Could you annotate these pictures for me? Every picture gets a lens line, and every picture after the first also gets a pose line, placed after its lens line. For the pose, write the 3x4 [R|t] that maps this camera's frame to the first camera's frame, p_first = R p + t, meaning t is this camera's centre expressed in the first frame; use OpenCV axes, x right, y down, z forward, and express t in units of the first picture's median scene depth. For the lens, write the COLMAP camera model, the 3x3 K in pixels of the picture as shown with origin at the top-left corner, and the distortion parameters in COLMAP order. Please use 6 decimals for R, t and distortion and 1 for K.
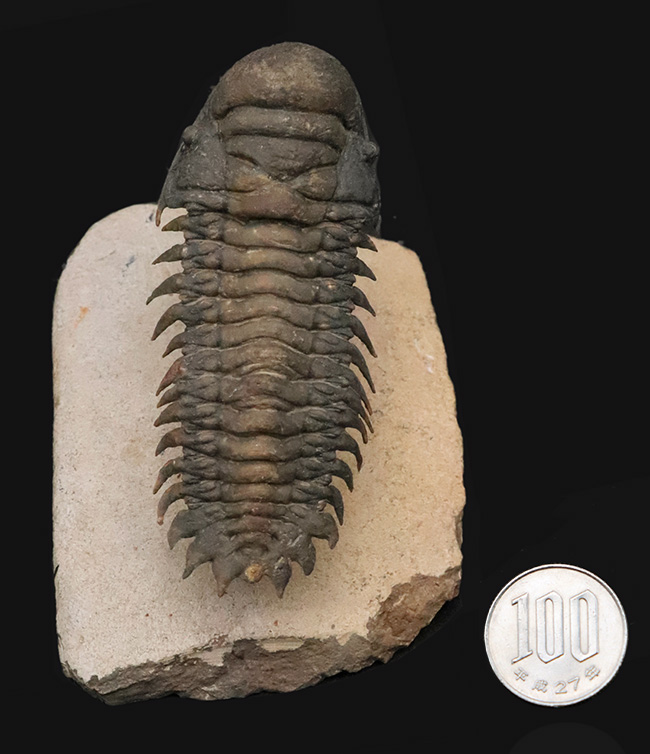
lens RADIAL K [[2531.9, 0, 341.6], [0, 2531.9, 426.0], [0, 0, 1]] dist [0.022617, 0.000000]
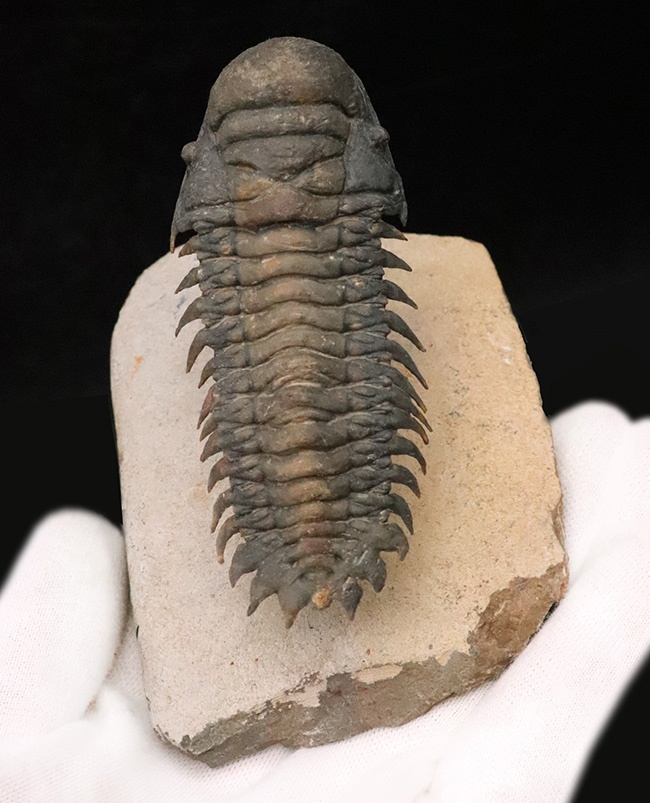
lens RADIAL K [[2523.2, 0, 293.0], [0, 2523.2, 353.3], [0, 0, 1]] dist [0.040998, 0.000000]
pose [[0.972561, -0.167164, -0.161807, 0.119952], [0.154179, 0.983952, -0.089818, 0.050823], [0.174224, 0.062407, 0.982726, 0.079777]]
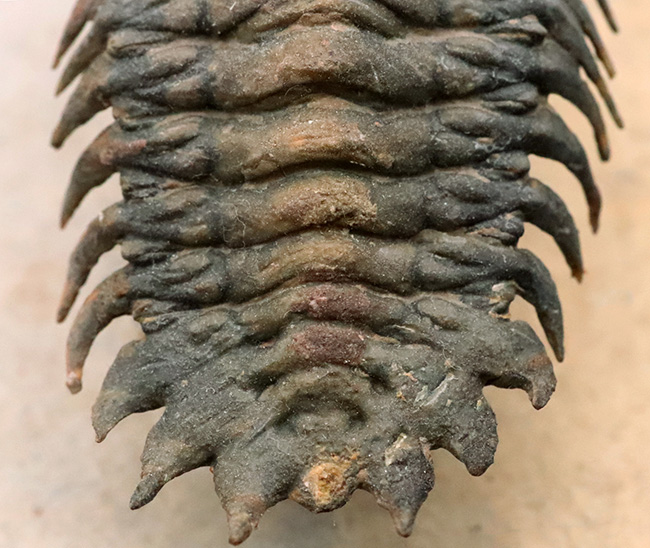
lens RADIAL K [[2734.5, 0, 343.1], [0, 2734.5, 178.9], [0, 0, 1]] dist [0.030167, 0.000000]
pose [[0.994497, -0.085816, -0.060091, -0.005492], [0.066598, 0.960640, -0.269694, 0.121257], [0.080870, 0.264208, 0.961069, 0.613023]]
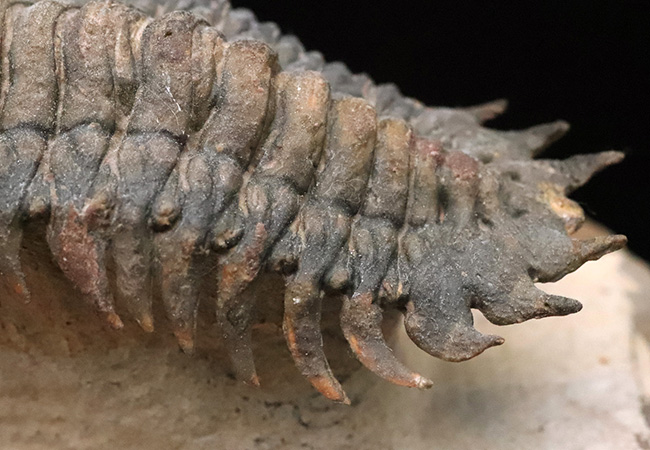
lens RADIAL K [[2080.8, 0, 320.4], [0, 2080.8, 224.0], [0, 0, 1]] dist [0.076345, 0.000000]
pose [[0.081742, -0.678524, 0.730016, -0.305597], [0.962068, 0.245002, 0.119995, -0.025773], [-0.260275, 0.692516, 0.672814, 0.764922]]
